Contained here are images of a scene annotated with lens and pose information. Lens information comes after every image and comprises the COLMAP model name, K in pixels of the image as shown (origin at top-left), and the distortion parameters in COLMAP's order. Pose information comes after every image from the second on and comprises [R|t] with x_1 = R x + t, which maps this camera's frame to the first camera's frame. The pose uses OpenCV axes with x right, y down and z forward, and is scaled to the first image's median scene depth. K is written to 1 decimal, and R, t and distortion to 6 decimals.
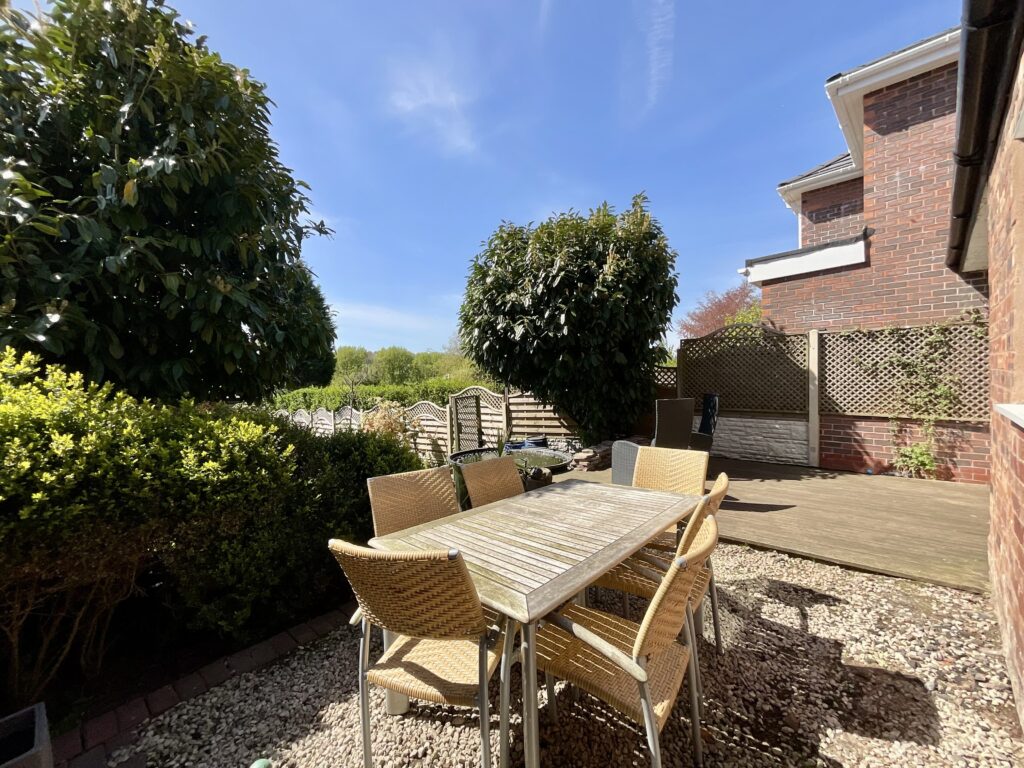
lens RADIAL K [[413.4, 0, 512.0], [0, 413.4, 384.0], [0, 0, 1]] dist [-0.000550, 0.000082]
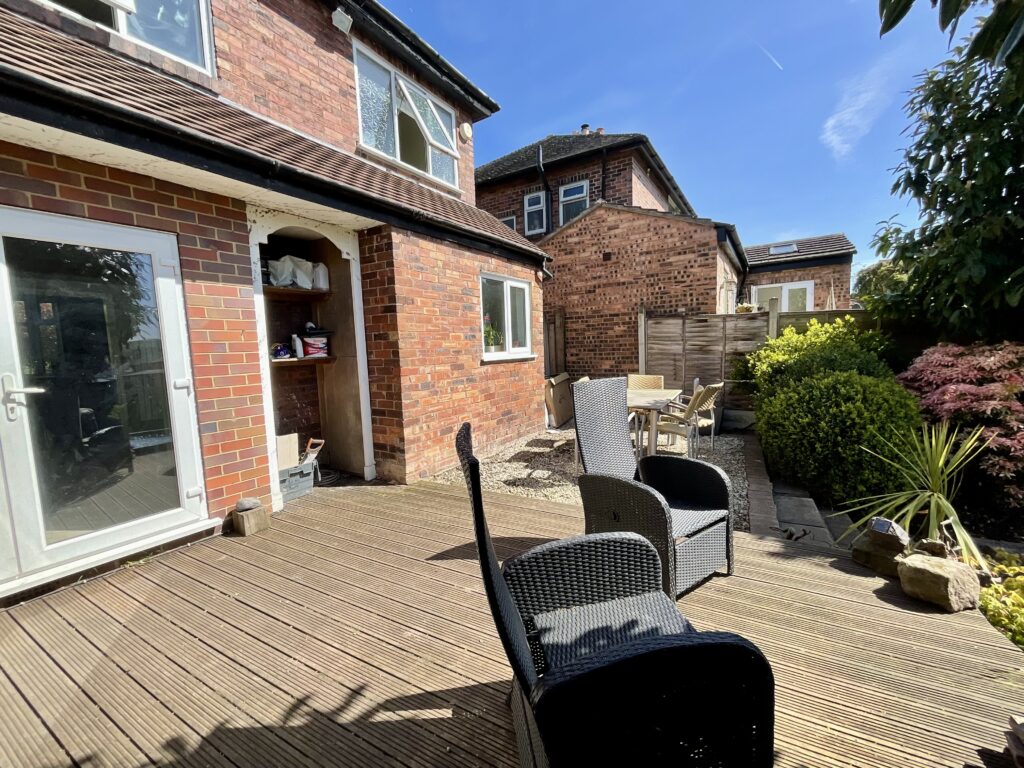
lens RADIAL K [[413.4, 0, 512.0], [0, 413.4, 384.0], [0, 0, 1]] dist [-0.000550, 0.000082]
pose [[-0.974171, 0.081684, -0.210518, 1.179541], [0.060250, 0.992507, 0.106300, -0.066550], [0.217624, 0.090871, -0.971793, 2.864964]]
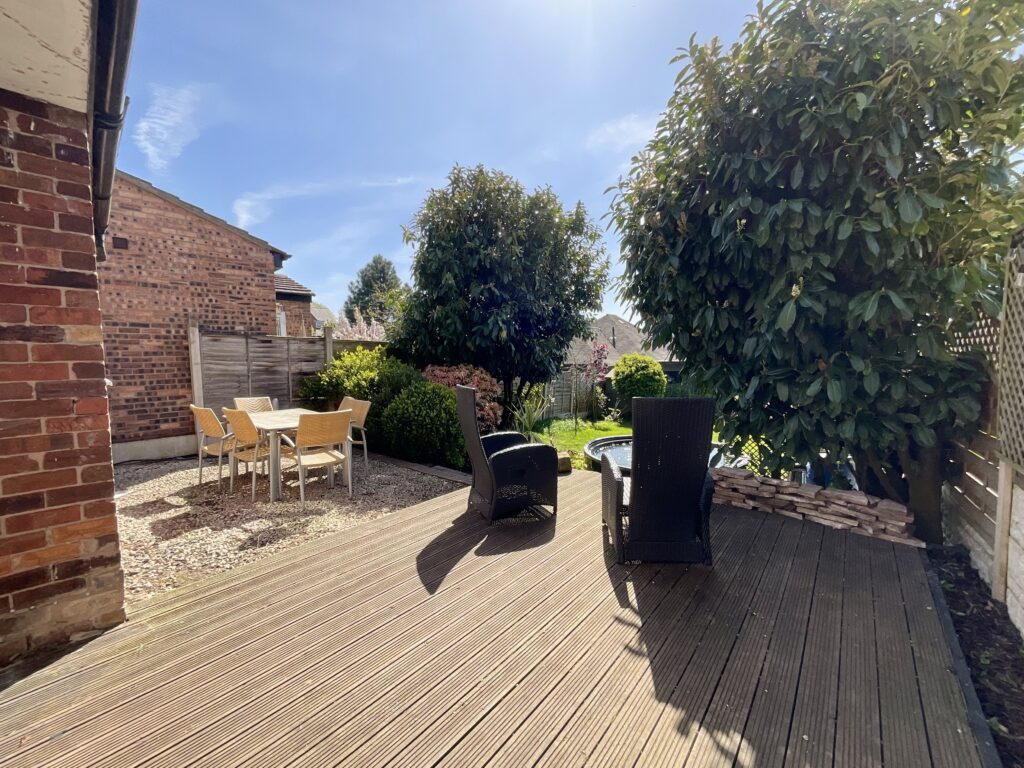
lens RADIAL K [[413.4, 0, 512.0], [0, 413.4, 384.0], [0, 0, 1]] dist [-0.000550, 0.000082]
pose [[0.030342, 0.094464, -0.995066, 2.172612], [0.002536, 0.995514, 0.094584, -0.089764], [0.999536, -0.005394, 0.029966, 1.927264]]
